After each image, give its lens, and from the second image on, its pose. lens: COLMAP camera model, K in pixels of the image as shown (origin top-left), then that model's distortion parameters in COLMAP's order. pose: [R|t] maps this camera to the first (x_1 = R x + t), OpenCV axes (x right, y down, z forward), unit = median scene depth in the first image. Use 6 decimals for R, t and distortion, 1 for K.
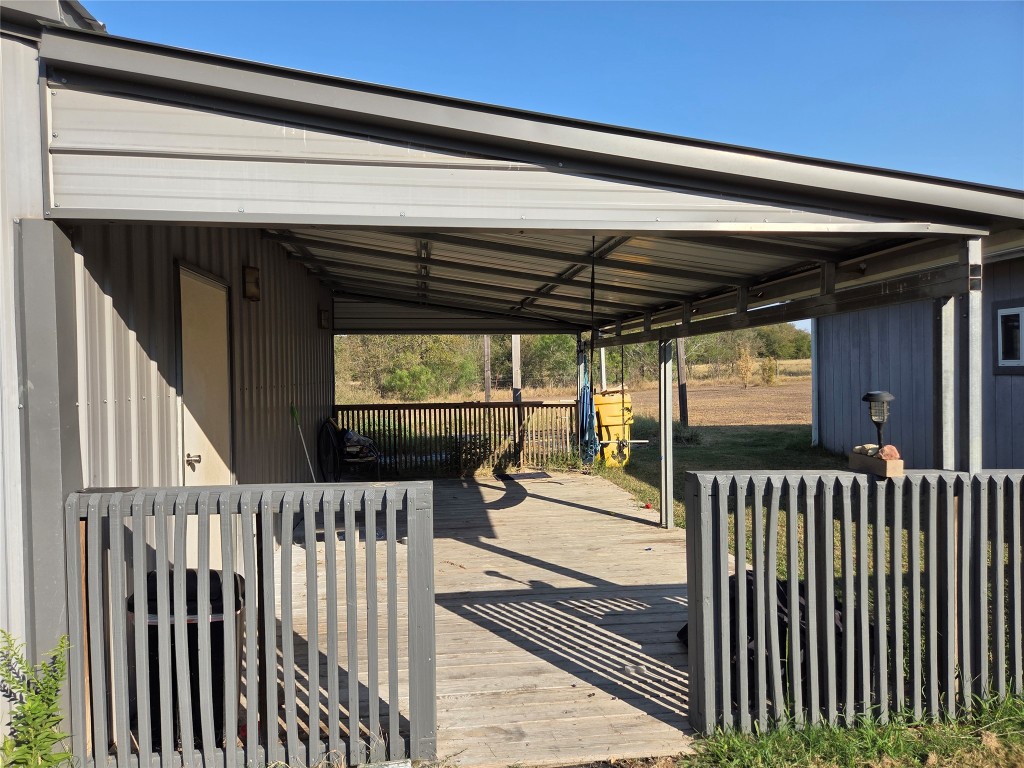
lens RADIAL K [[673.8, 0, 517.9], [0, 673.8, 385.7], [0, 0, 1]] dist [0.029876, -0.007759]
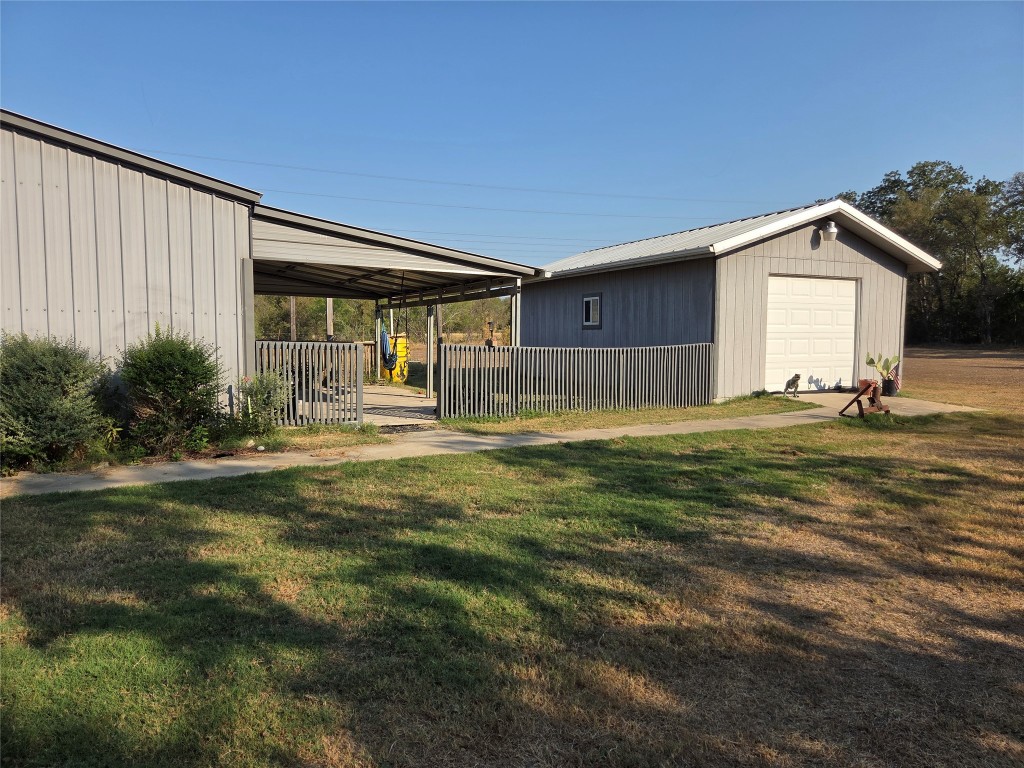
lens RADIAL K [[673.8, 0, 517.5], [0, 673.8, 389.2], [0, 0, 1]] dist [0.029876, -0.007759]
pose [[0.939903, 0.002751, 0.341430, -0.203221], [-0.020288, 0.998651, 0.047802, 0.073572], [-0.340838, -0.051856, 0.938691, -0.900999]]
